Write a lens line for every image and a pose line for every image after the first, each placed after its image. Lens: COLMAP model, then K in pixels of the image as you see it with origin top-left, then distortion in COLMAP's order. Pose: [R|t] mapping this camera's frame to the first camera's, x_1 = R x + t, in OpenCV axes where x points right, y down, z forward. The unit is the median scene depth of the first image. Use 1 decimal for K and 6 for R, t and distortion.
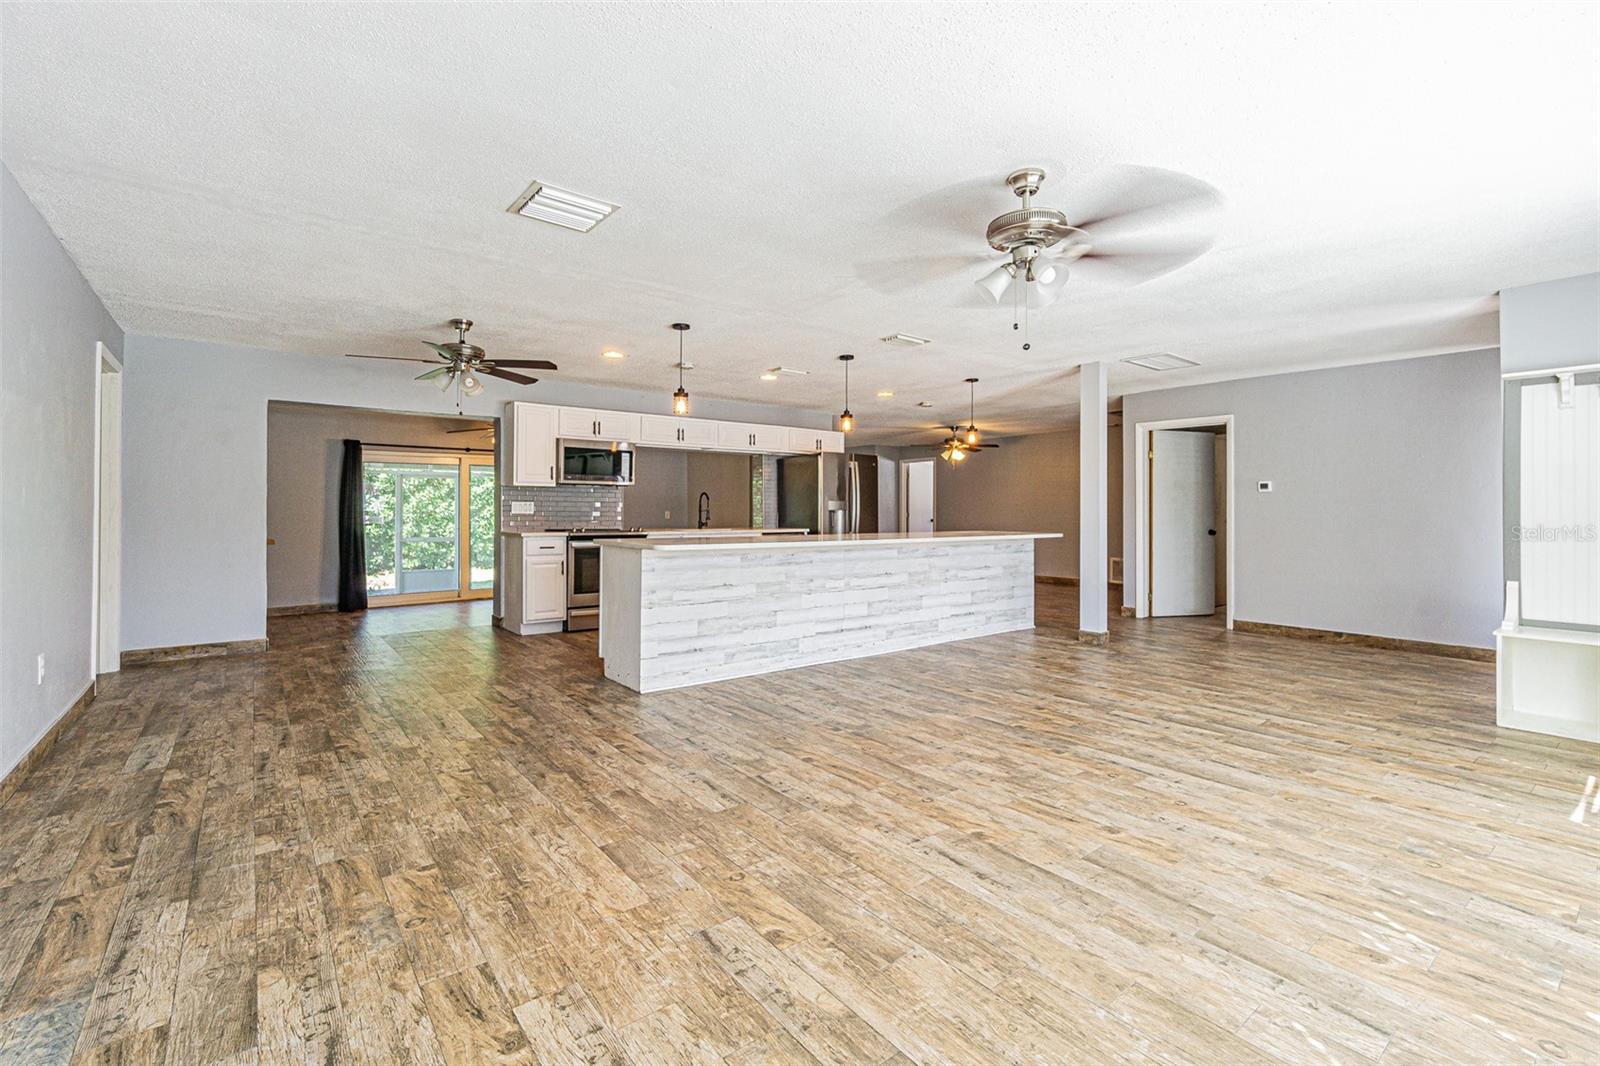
lens RADIAL K [[688.3, 0, 793.5], [0, 688.3, 516.4], [0, 0, 1]] dist [0.000627, 0.000406]
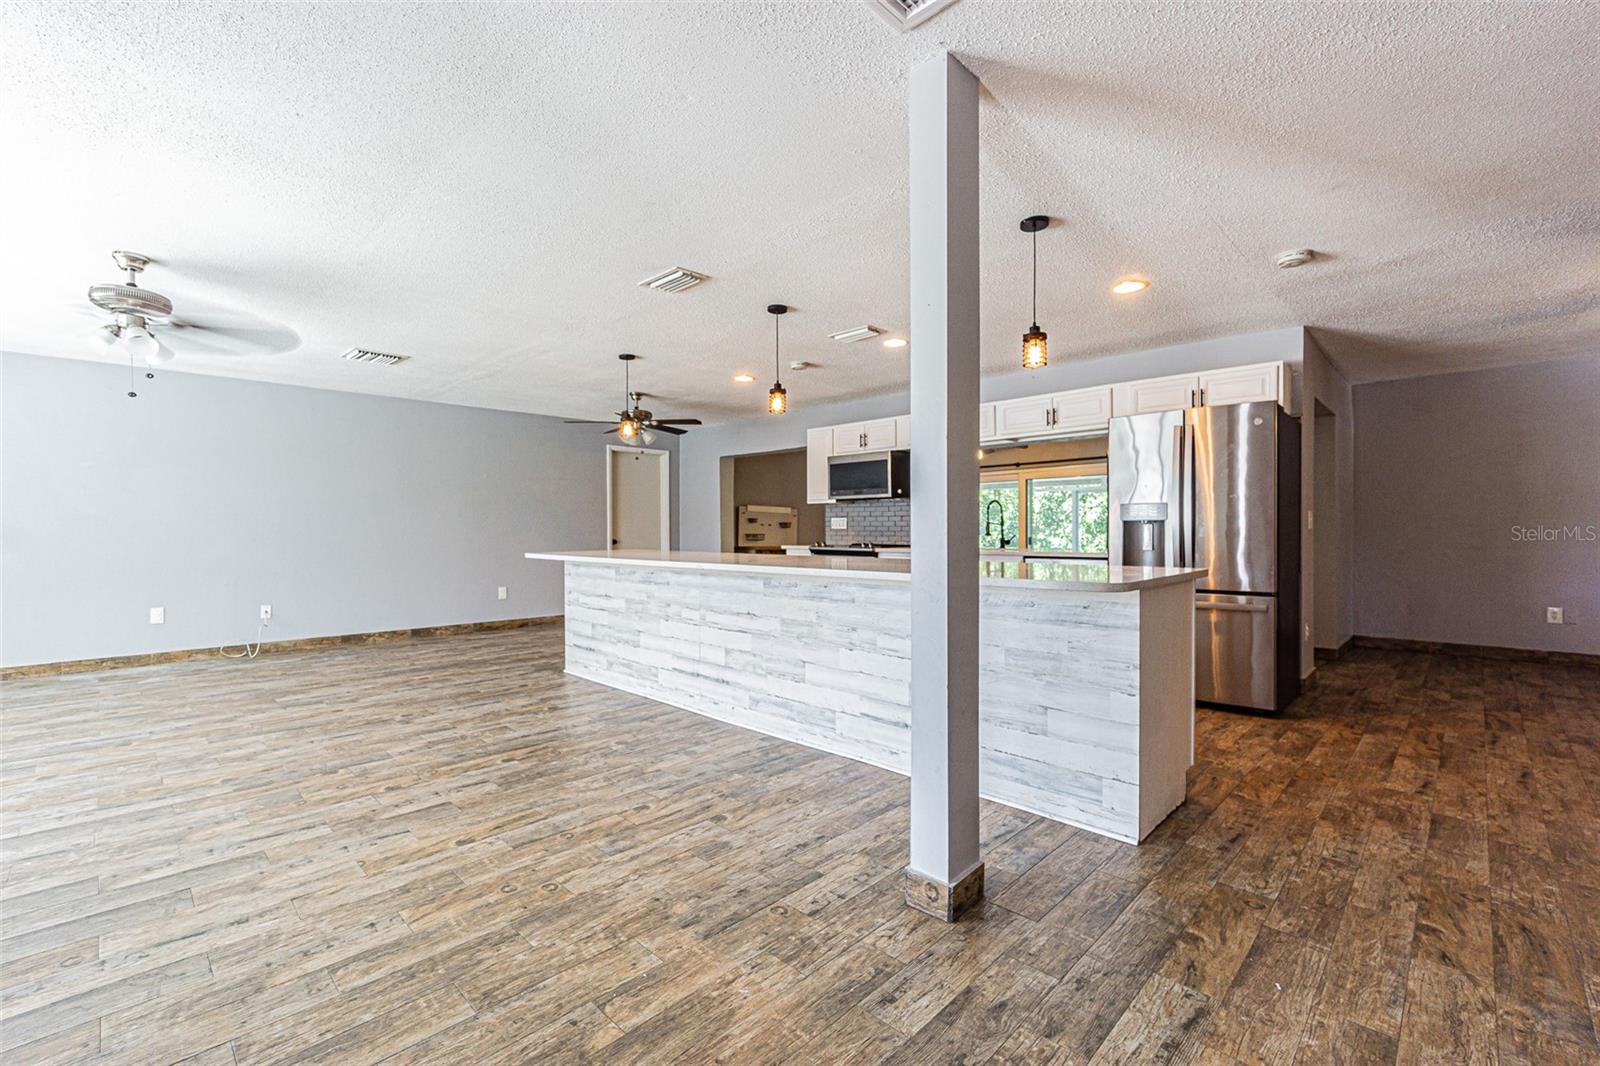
lens RADIAL K [[691.9, 0, 799.8], [0, 691.9, 545.3], [0, 0, 1]] dist [-0.000289, 0.000056]
pose [[0.133441, 0.018998, -0.990875, 0.718036], [-0.001029, 0.999818, 0.019031, 0.001501], [0.991056, -0.001520, 0.133436, 0.834070]]
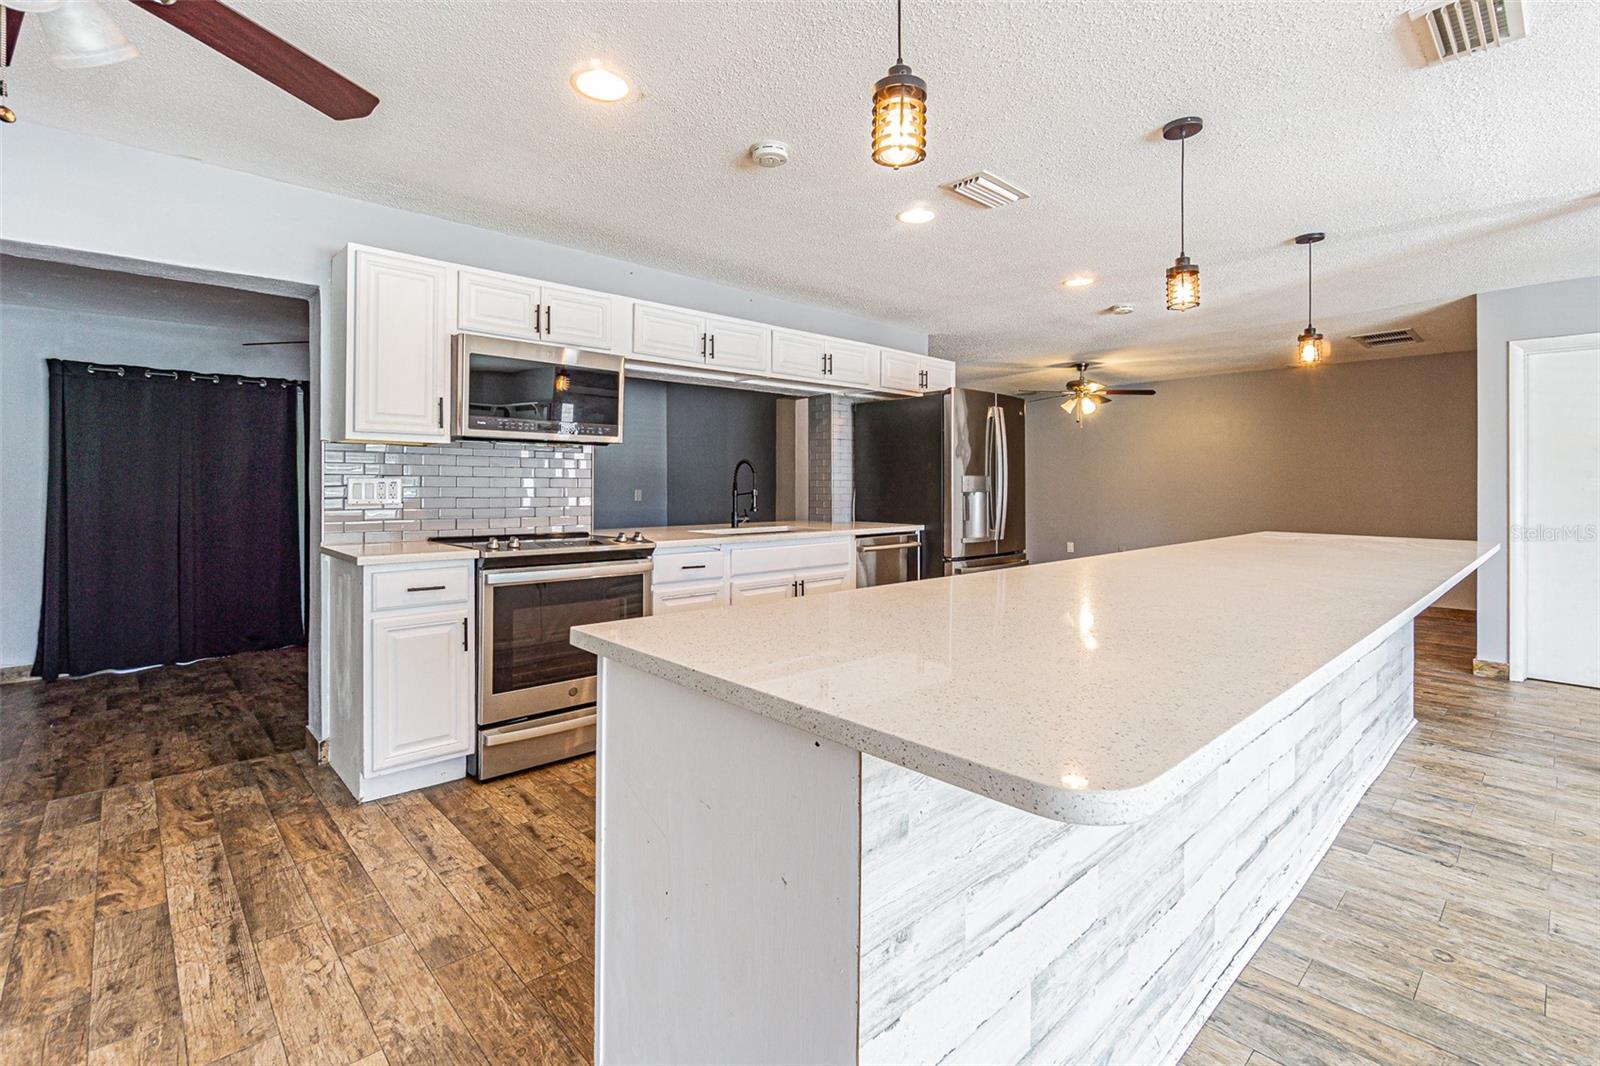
lens RADIAL K [[723.8, 0, 796.4], [0, 723.8, 489.1], [0, 0, 1]] dist [0.000521, 0.000047]
pose [[0.996069, -0.001022, 0.088576, -0.170450], [0.001115, 0.999999, -0.000996, -0.014115], [-0.088575, 0.001091, 0.996069, 0.533746]]
